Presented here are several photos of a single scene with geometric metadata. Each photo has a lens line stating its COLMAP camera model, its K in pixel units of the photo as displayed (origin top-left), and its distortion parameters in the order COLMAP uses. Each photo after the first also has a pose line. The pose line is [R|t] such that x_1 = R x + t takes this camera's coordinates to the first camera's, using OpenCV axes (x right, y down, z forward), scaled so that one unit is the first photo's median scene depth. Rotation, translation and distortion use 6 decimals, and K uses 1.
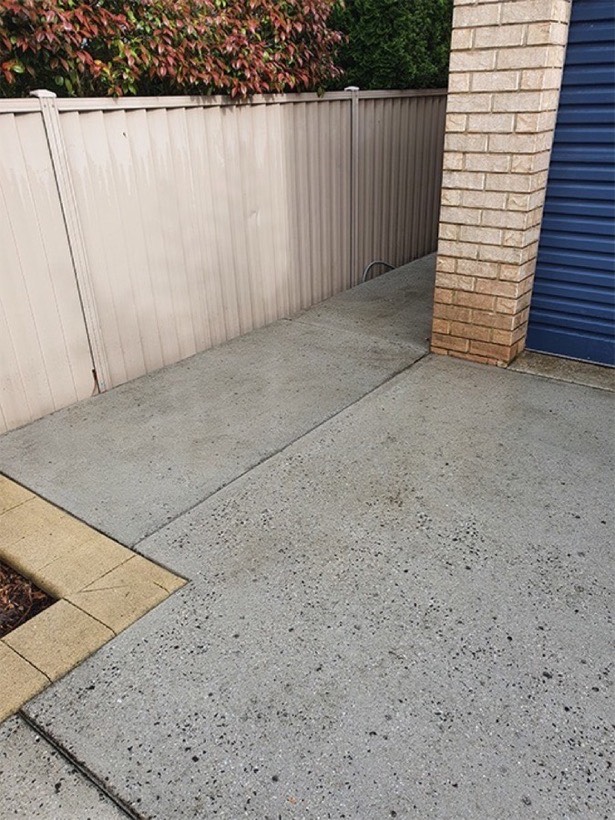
lens RADIAL K [[633.0, 0, 307.5], [0, 633.0, 410.0], [0, 0, 1]] dist [0.000991, 0.079119]
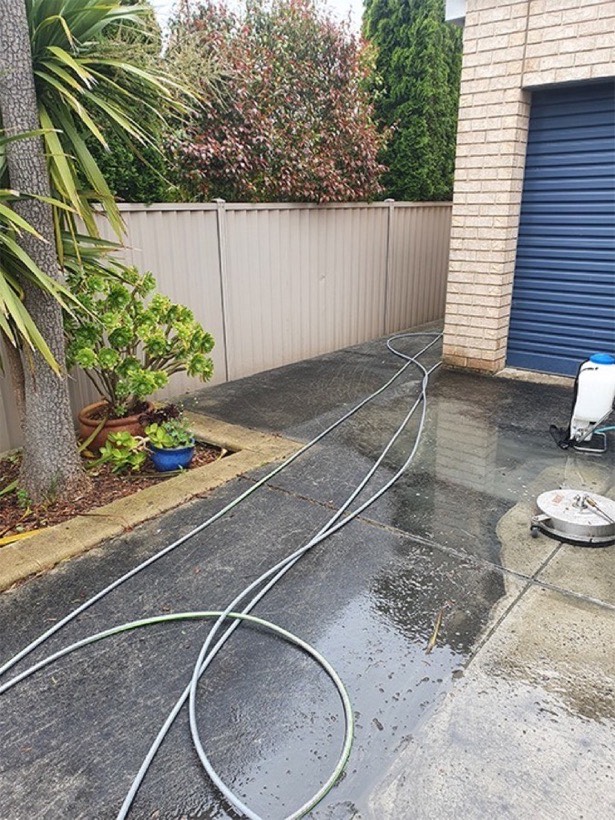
lens RADIAL K [[611.8, 0, 307.5], [0, 611.8, 410.0], [0, 0, 1]] dist [0.080501, -0.000295]
pose [[0.998913, 0.033799, -0.032116, -0.083114], [-0.037910, 0.989779, -0.137480, 0.255063], [0.027141, 0.138548, 0.989984, -0.503922]]
